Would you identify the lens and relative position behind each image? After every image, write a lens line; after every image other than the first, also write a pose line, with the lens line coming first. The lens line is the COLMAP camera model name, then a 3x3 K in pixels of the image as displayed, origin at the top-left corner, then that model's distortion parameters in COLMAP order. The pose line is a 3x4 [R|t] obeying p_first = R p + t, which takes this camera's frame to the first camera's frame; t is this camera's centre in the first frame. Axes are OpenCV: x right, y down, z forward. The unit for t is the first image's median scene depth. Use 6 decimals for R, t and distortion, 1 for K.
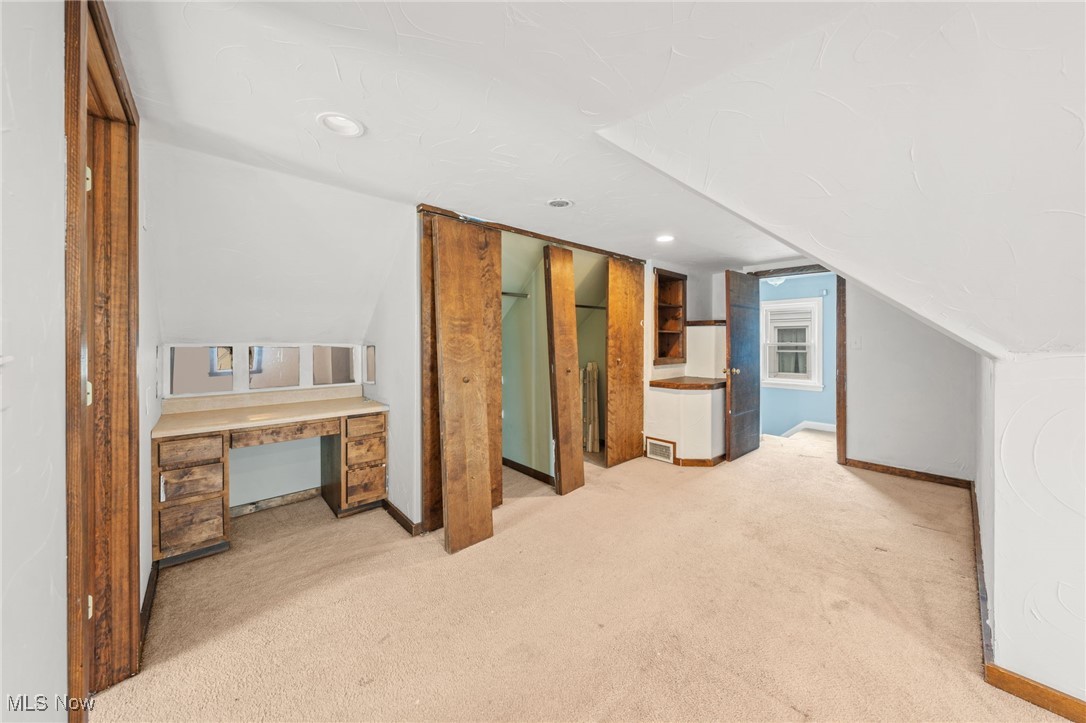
lens RADIAL K [[377.3, 0, 546.4], [0, 377.3, 353.0], [0, 0, 1]] dist [-0.001185, -0.000094]
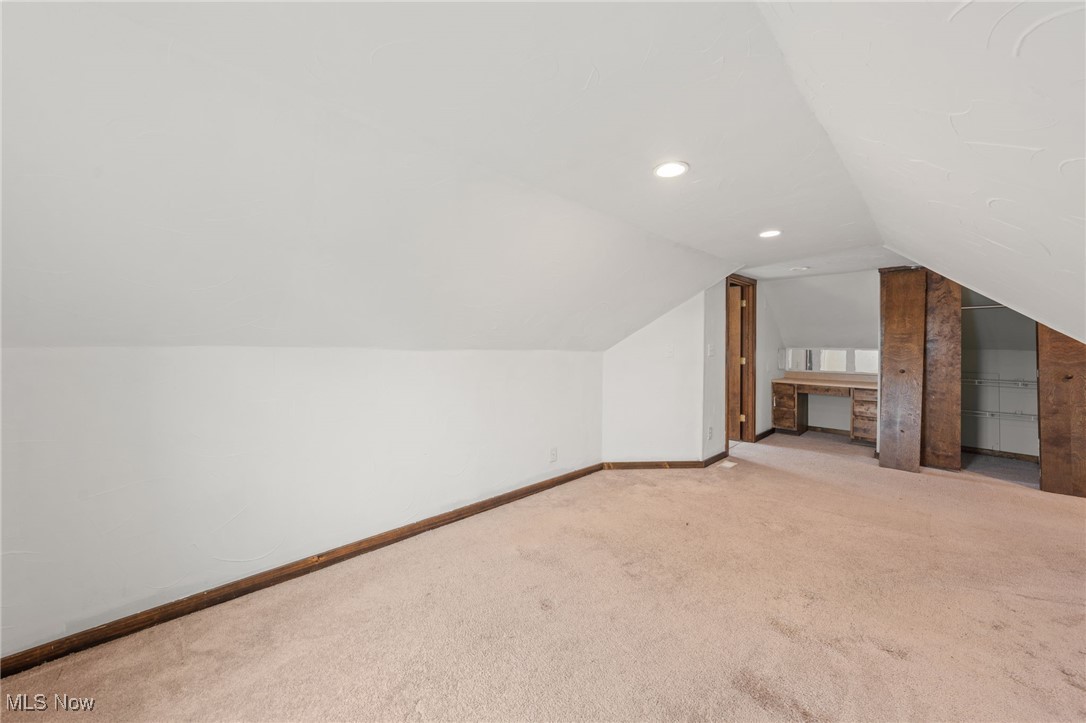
lens RADIAL K [[377.3, 0, 546.4], [0, 377.3, 353.0], [0, 0, 1]] dist [-0.001185, -0.000094]
pose [[-0.024086, 0.018264, -0.999543, 1.435174], [-0.029524, 0.999384, 0.018972, 0.006888], [0.999274, 0.029968, -0.023532, -0.490654]]
